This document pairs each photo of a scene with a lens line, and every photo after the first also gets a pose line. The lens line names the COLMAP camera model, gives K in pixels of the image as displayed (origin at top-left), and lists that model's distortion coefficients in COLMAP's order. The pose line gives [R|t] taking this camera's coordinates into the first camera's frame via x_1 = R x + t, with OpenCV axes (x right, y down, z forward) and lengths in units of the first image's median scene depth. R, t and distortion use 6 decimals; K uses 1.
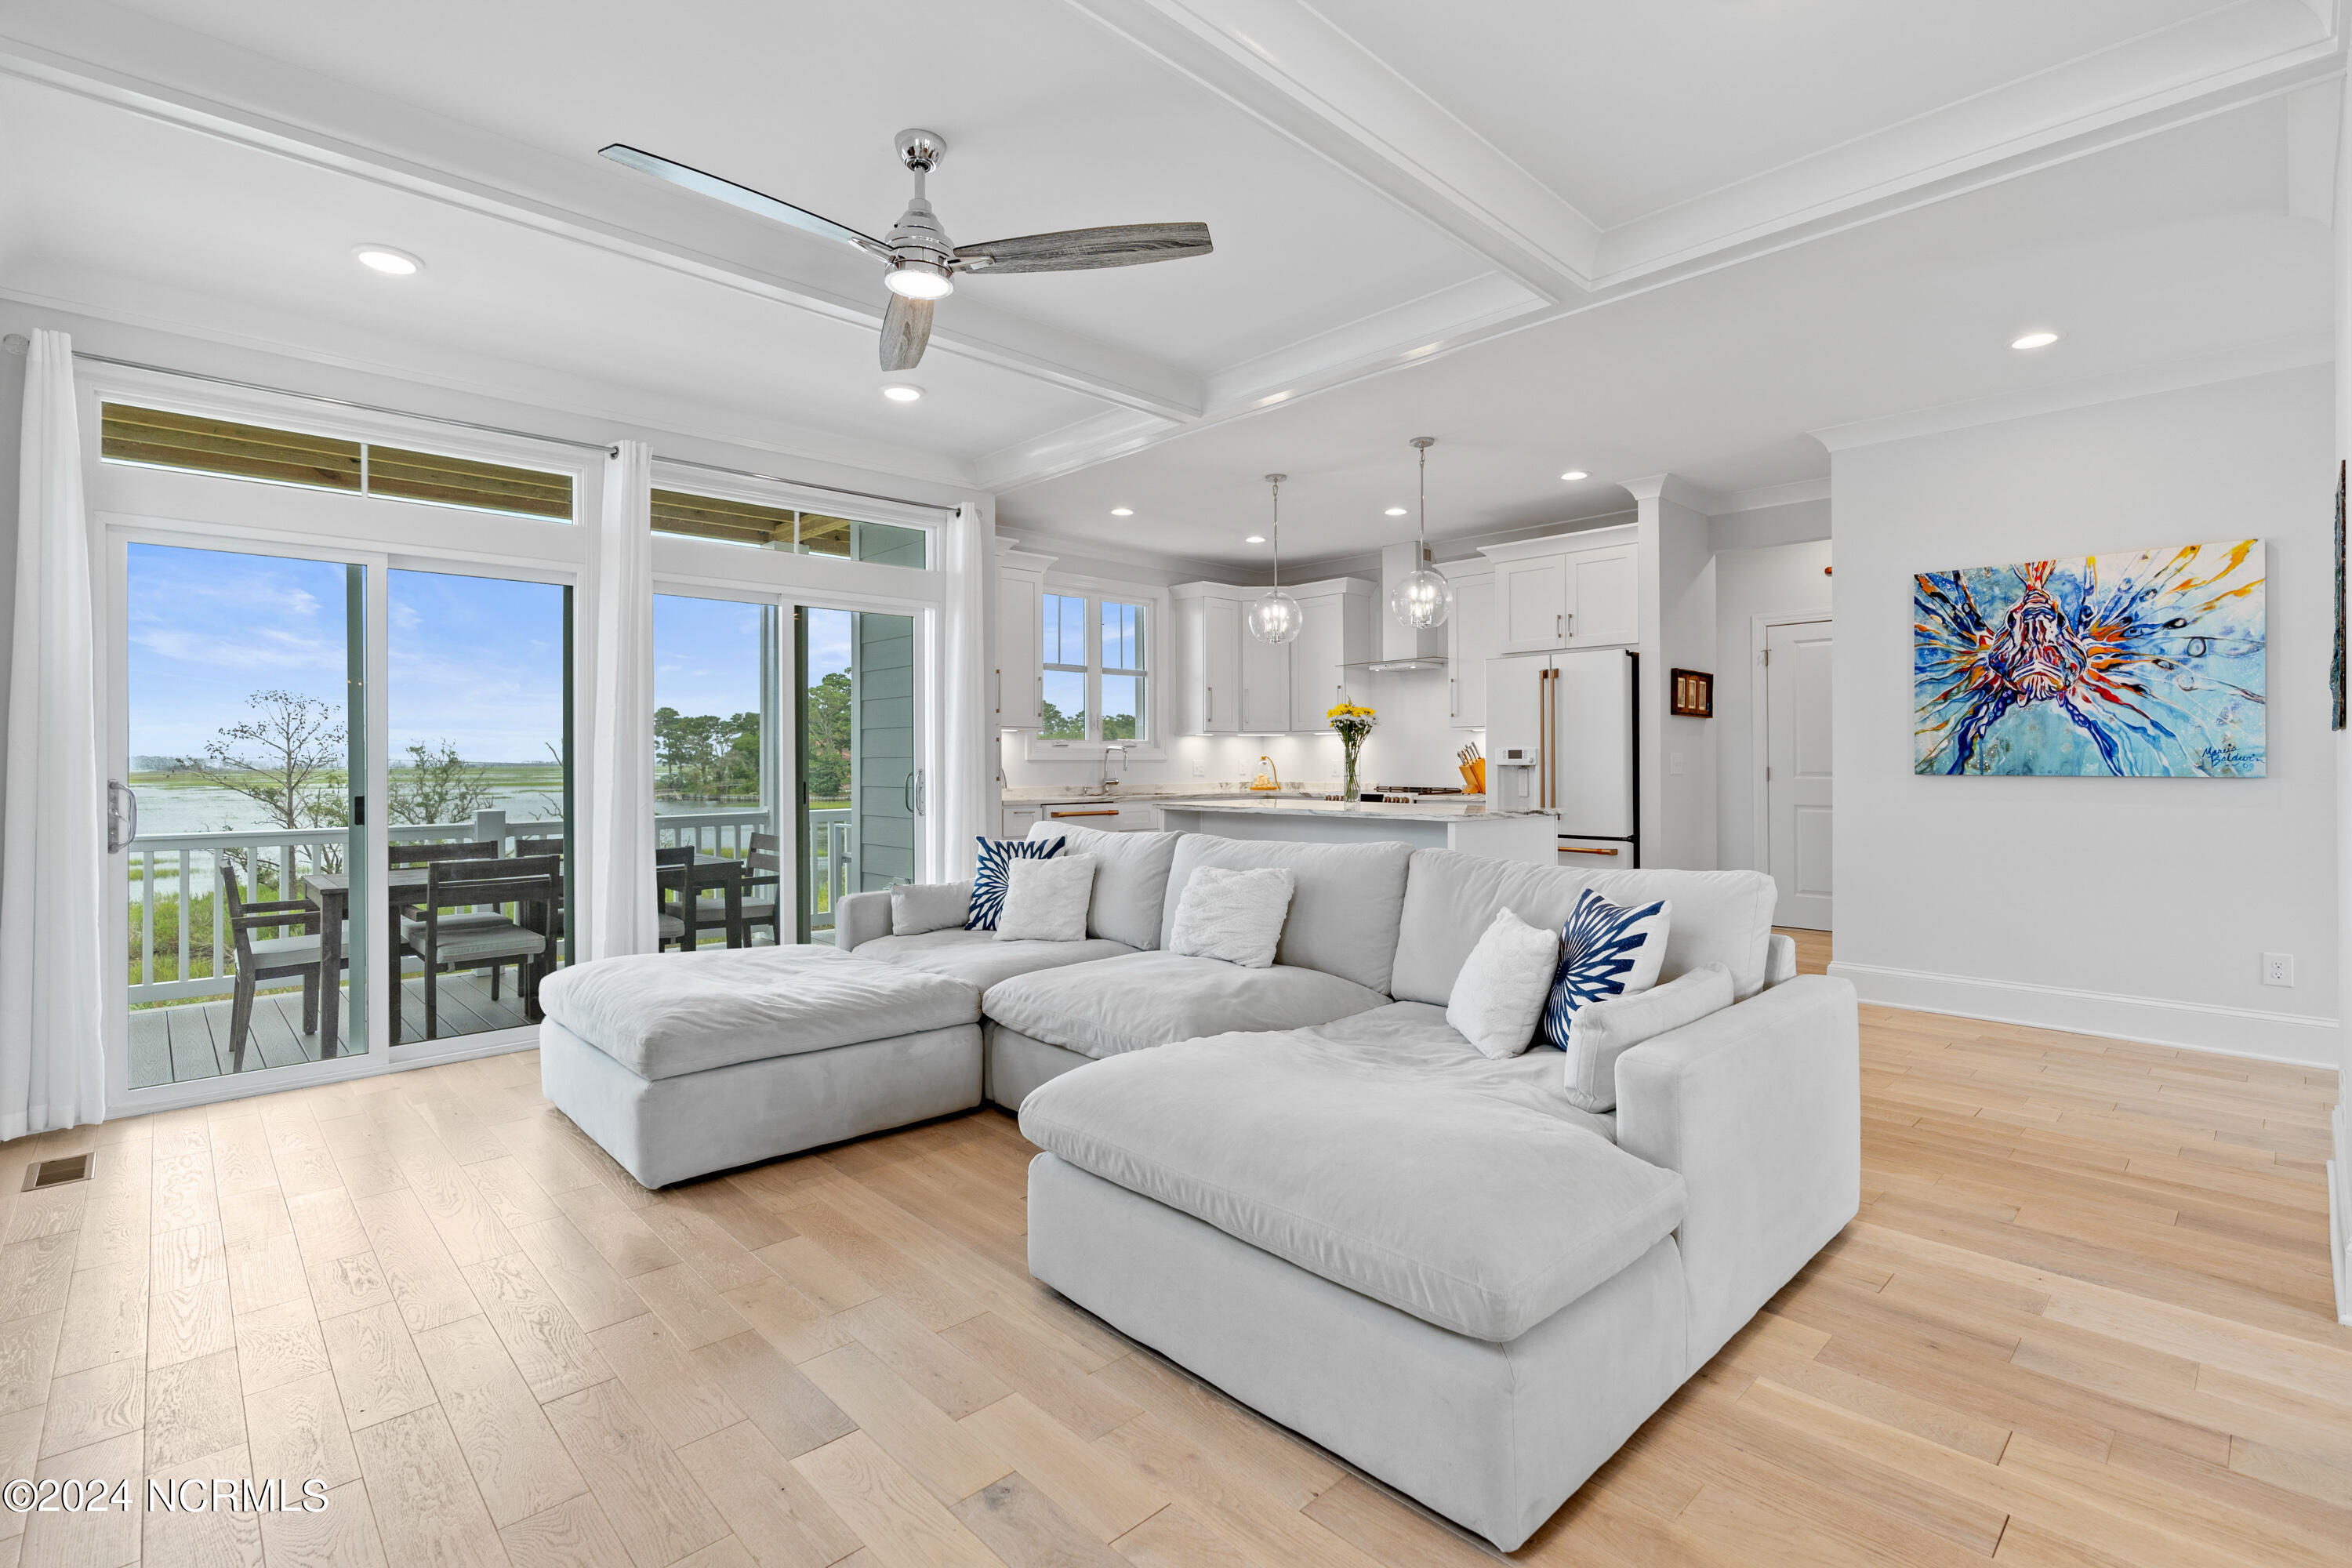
lens RADIAL K [[1090.3, 0, 1186.7], [0, 1090.3, 749.1], [0, 0, 1]] dist [0.000663, 0.002003]
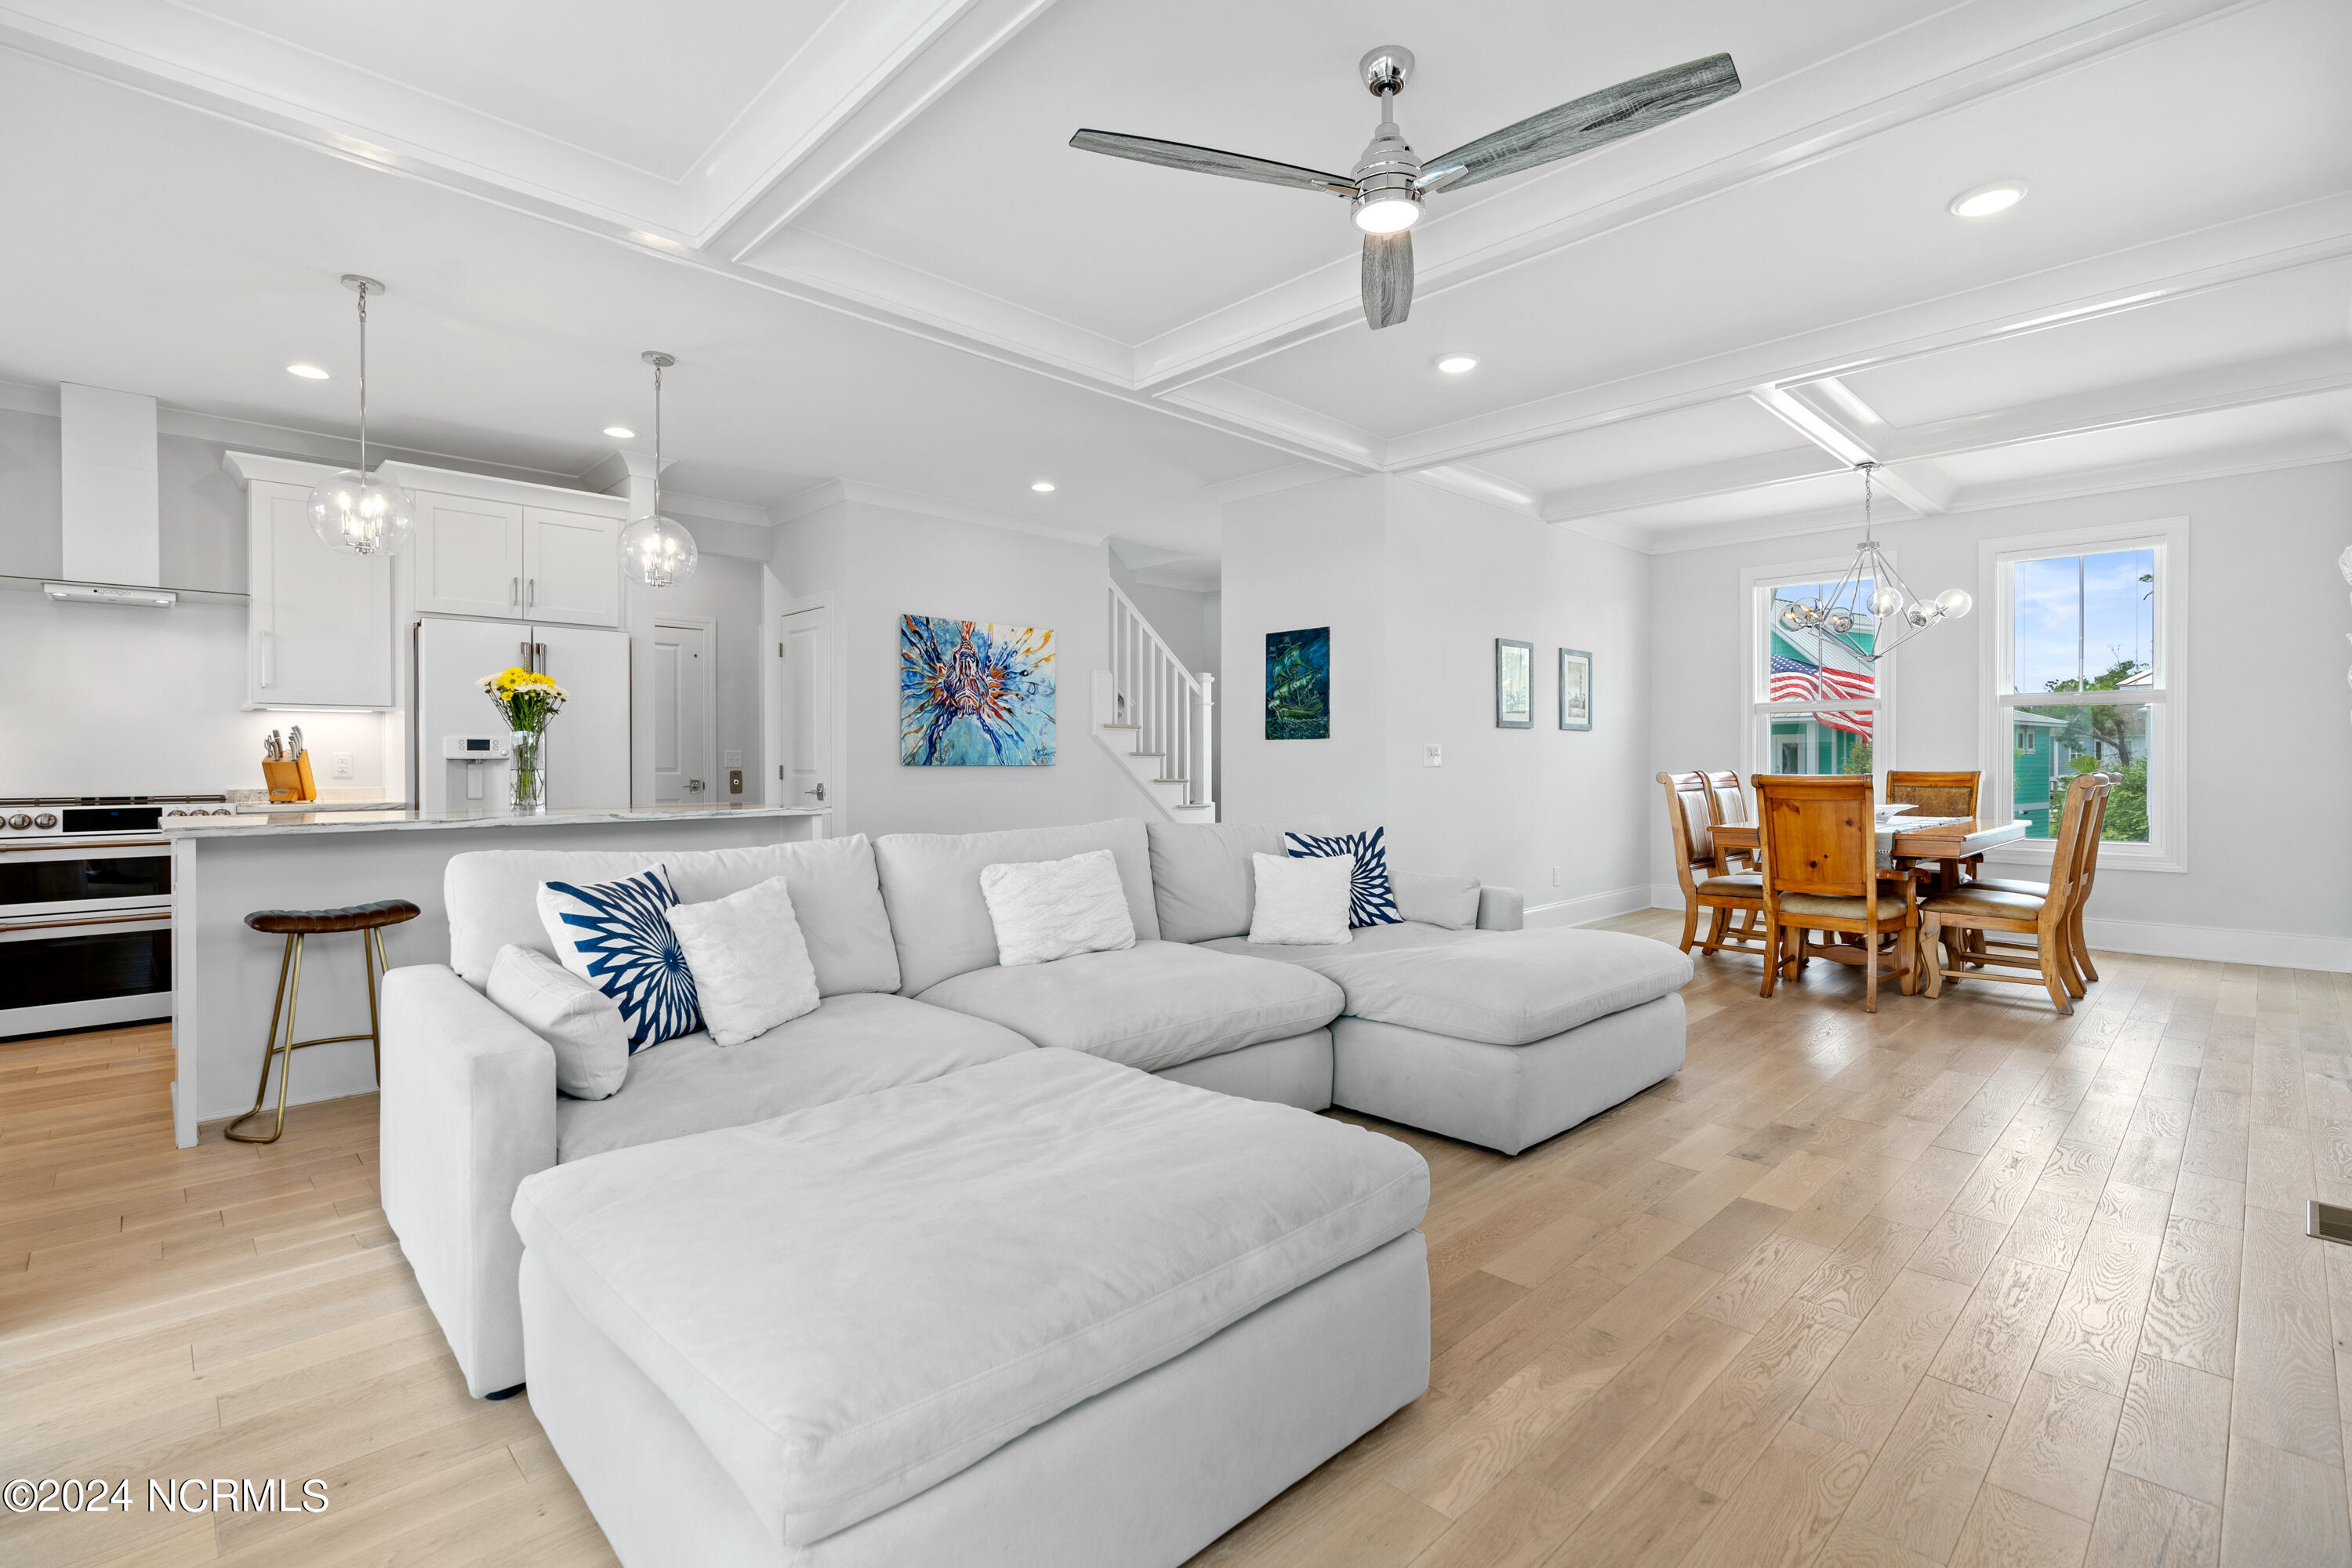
lens RADIAL K [[1090.3, 0, 1195.6], [0, 1090.3, 781.5], [0, 0, 1]] dist [0.000663, 0.002003]
pose [[-0.033241, -0.014400, 0.999344, -0.710207], [-0.008152, 0.999867, 0.014136, 0.022595], [-0.999414, -0.007676, -0.033354, 0.734305]]
